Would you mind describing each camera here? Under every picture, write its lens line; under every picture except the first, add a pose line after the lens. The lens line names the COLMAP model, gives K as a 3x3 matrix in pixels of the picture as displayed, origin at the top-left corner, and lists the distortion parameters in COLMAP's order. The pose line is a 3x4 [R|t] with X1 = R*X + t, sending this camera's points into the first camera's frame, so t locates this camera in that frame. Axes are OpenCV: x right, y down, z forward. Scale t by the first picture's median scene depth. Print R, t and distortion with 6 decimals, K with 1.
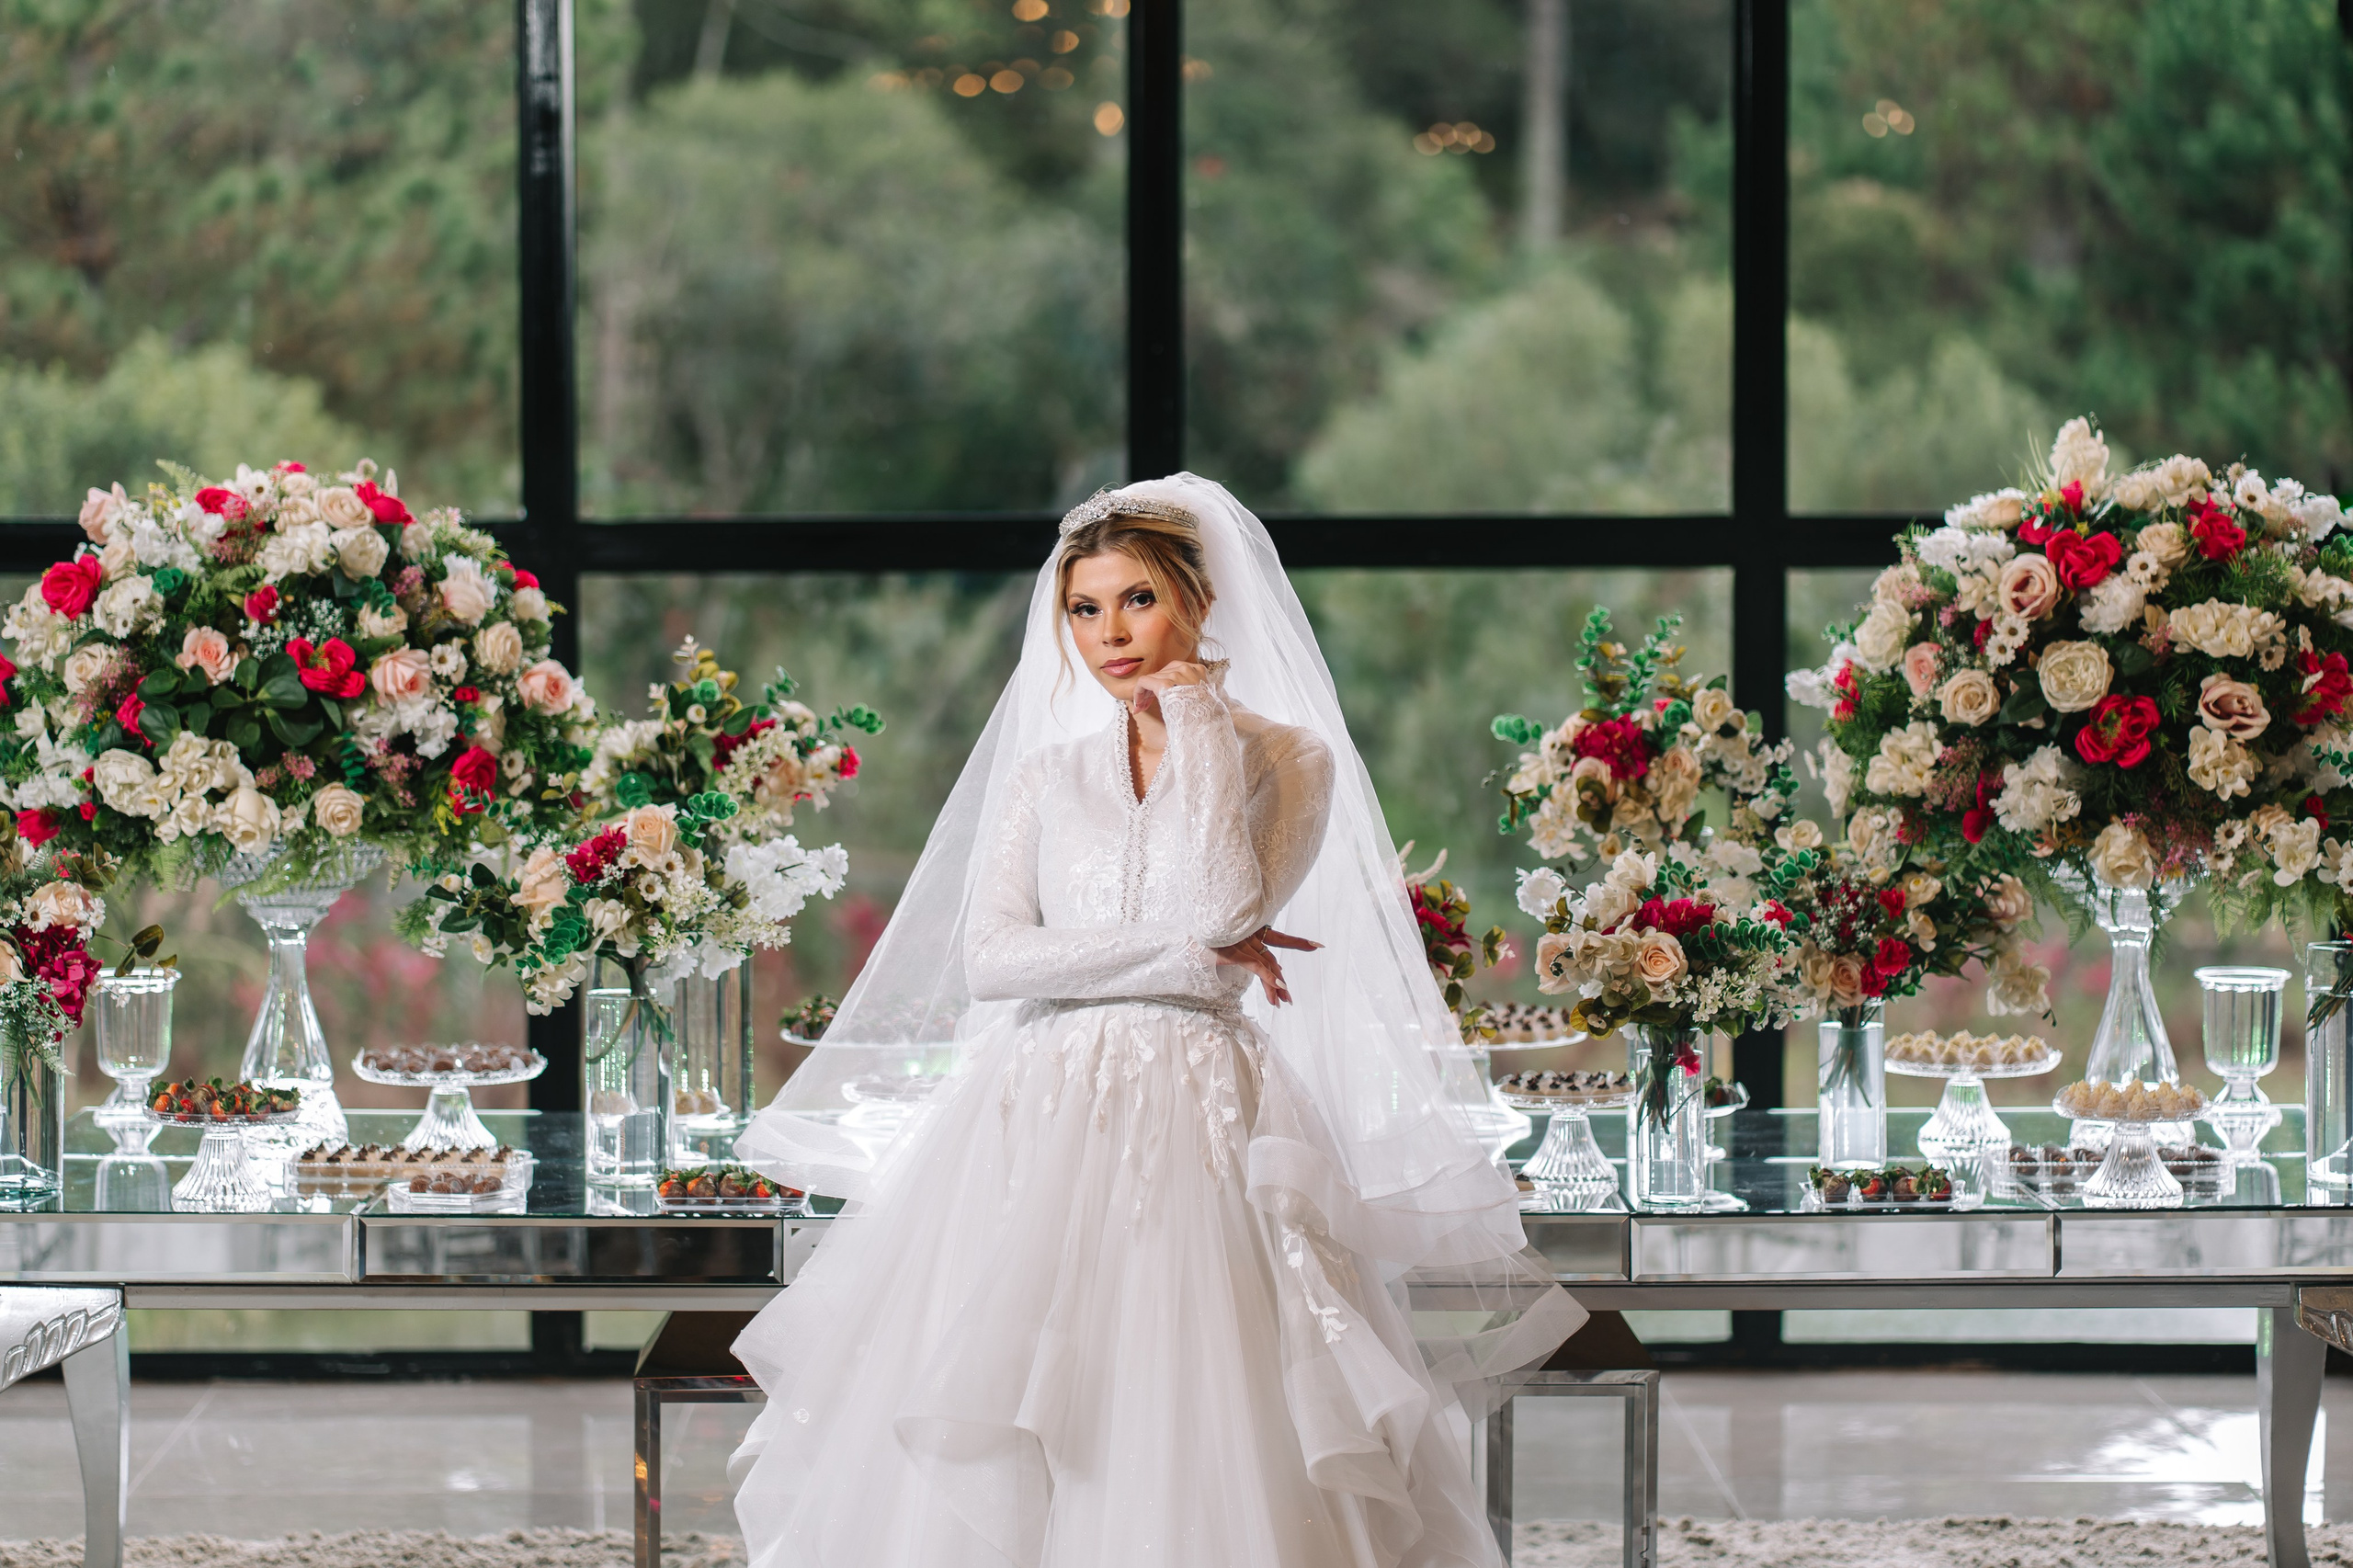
lens RADIAL K [[5818.3, 0, 1178.9], [0, 5818.3, 788.6], [0, 0, 1]] dist [-0.070625, 0.000000]
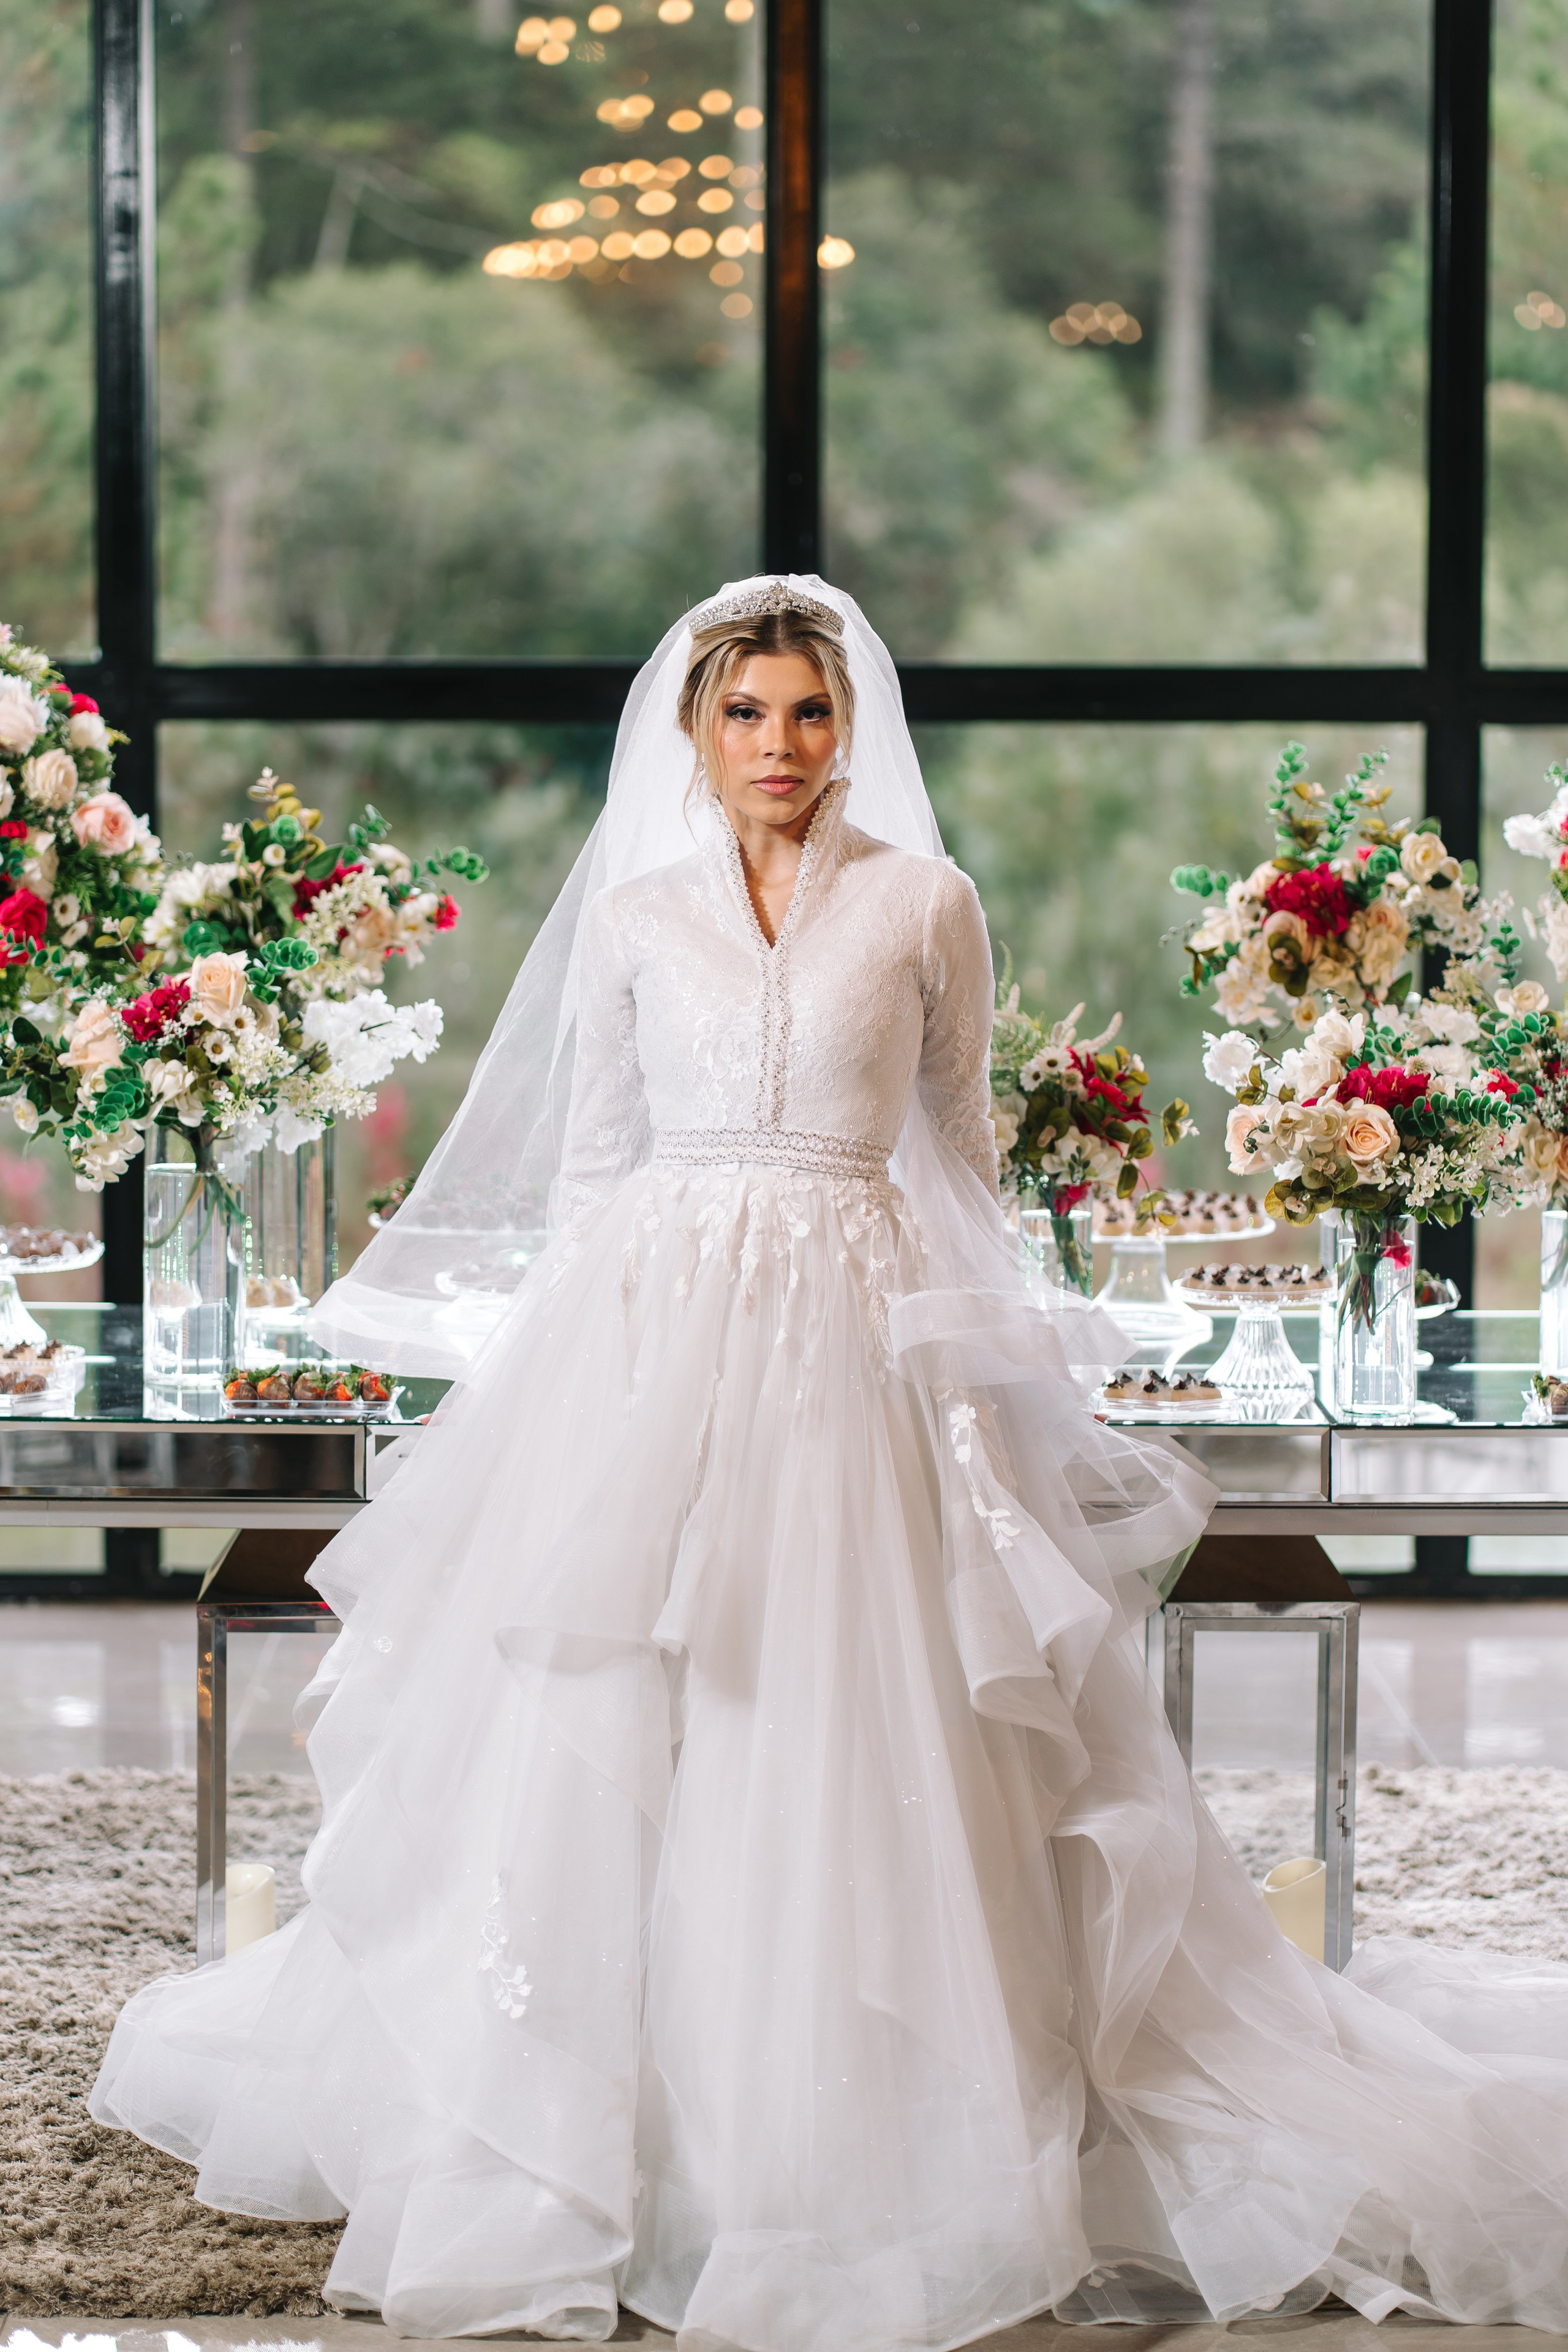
lens RADIAL K [[5815.9, 0, 781.6], [0, 5815.9, 1170.2], [0, 0, 1]] dist [-0.070625, 0.000000]
pose [[0.999972, 0.006433, -0.003911, -0.001975], [-0.006324, 0.999606, 0.027331, 0.010336], [0.004085, -0.027305, 0.999619, 0.114414]]
